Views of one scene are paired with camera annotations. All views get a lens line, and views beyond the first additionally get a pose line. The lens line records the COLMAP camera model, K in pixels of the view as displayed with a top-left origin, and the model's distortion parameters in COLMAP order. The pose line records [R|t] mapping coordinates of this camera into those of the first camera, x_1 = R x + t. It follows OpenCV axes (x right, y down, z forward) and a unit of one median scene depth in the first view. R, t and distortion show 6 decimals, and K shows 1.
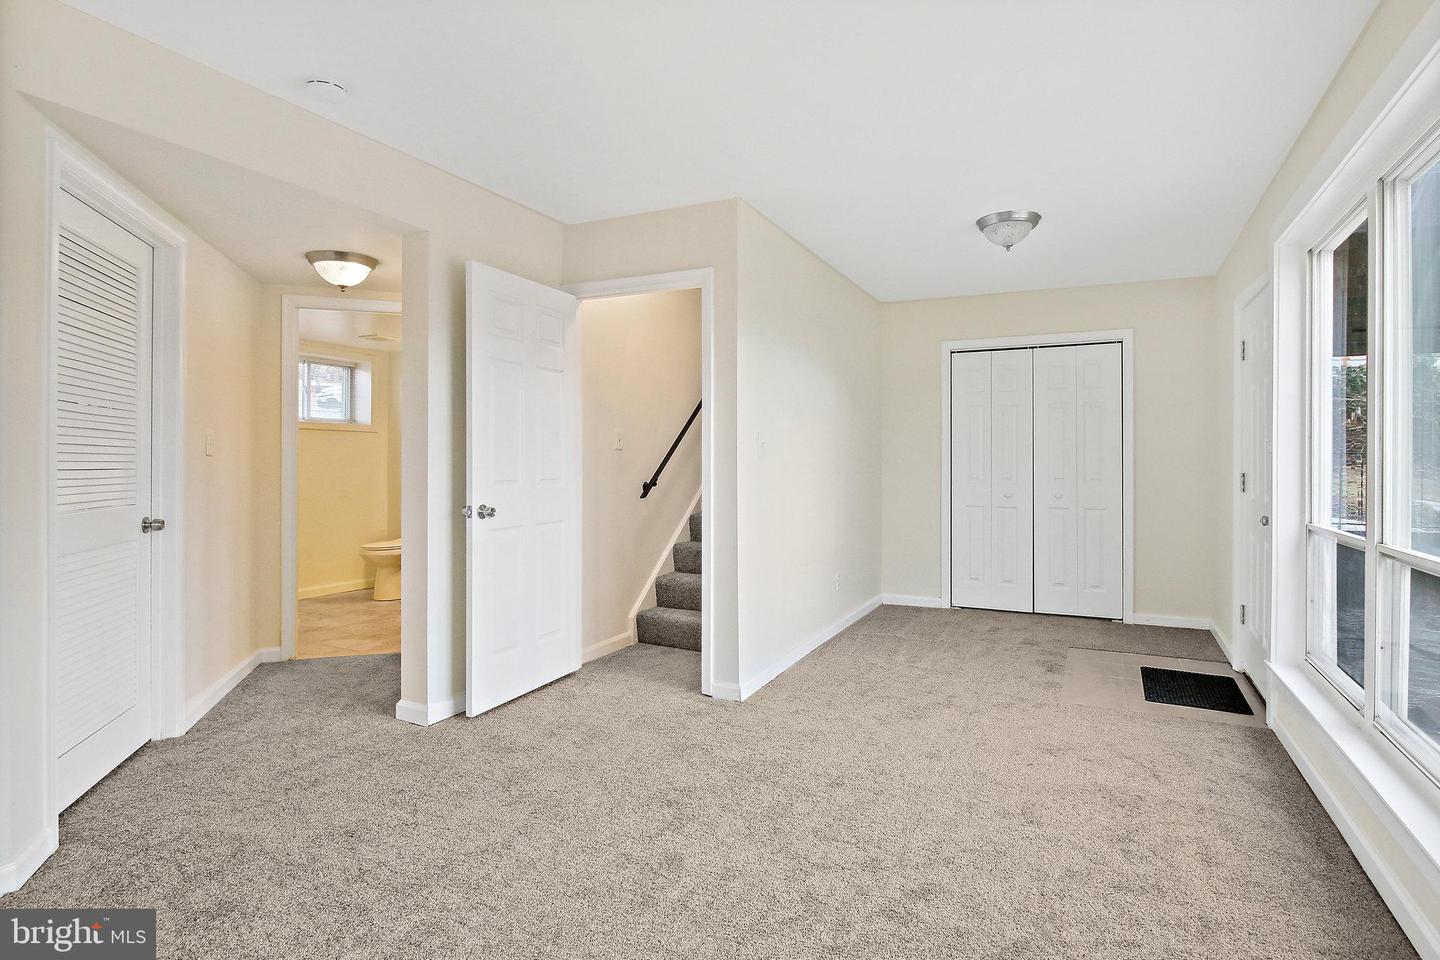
lens RADIAL K [[754.5, 0, 720.2], [0, 754.5, 465.6], [0, 0, 1]] dist [0.000157, 0.000127]
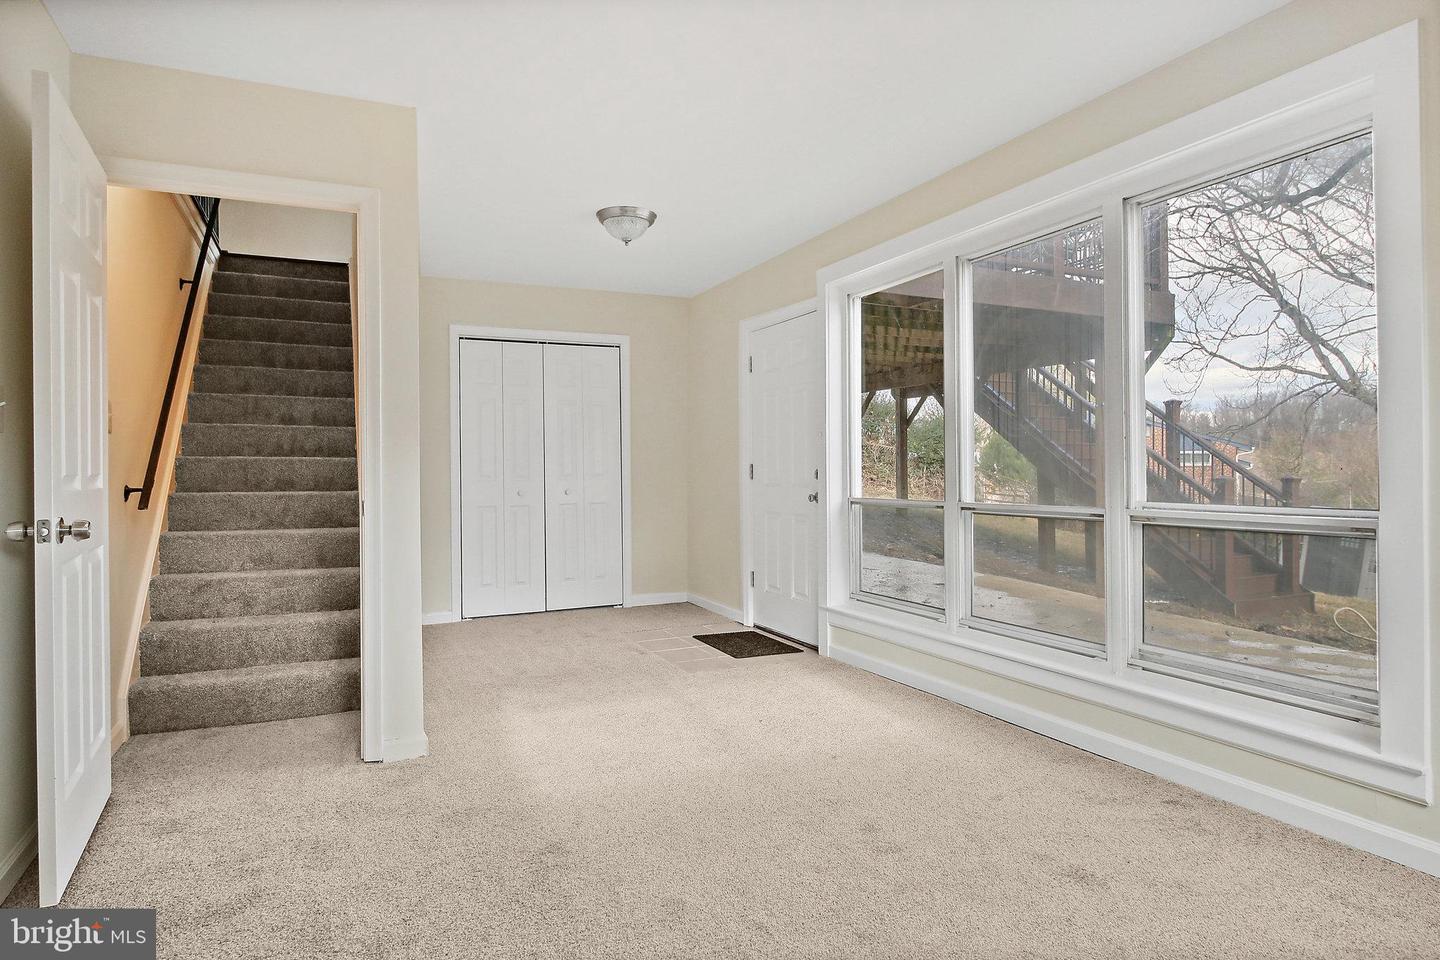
lens RADIAL K [[830.1, 0, 720.0], [0, 830.1, 480.0], [0, 0, 1]] dist [-0.001356, -0.000369]
pose [[0.618303, -0.017515, 0.785745, -0.424807], [0.015228, 0.999831, 0.010305, 0.021926], [-0.785792, 0.005594, 0.618465, 0.210727]]
